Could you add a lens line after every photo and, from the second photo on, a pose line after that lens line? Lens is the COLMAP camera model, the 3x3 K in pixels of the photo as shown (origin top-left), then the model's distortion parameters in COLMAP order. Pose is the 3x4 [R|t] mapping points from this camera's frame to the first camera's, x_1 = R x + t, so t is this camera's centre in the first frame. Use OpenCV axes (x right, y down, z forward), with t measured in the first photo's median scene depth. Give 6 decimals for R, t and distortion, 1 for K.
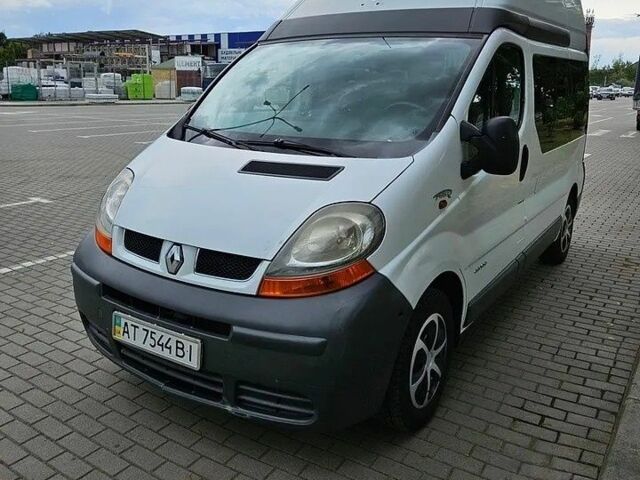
lens RADIAL K [[569.7, 0, 320.0], [0, 569.7, 240.0], [0, 0, 1]] dist [-0.001047, -0.003894]
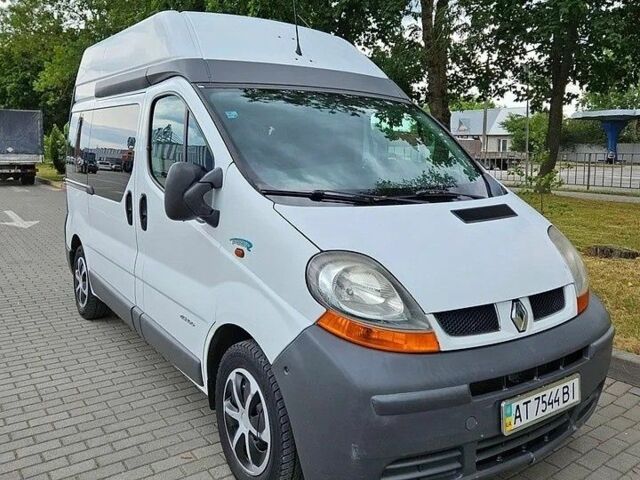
lens RADIAL K [[569.7, 0, 320.0], [0, 569.7, 240.0], [0, 0, 1]] dist [-0.001047, -0.003894]
pose [[0.356909, -0.148355, 0.922283, -1.219891], [0.237186, 0.969345, 0.064138, -0.227051], [-0.903526, 0.195861, 0.381156, 0.903807]]
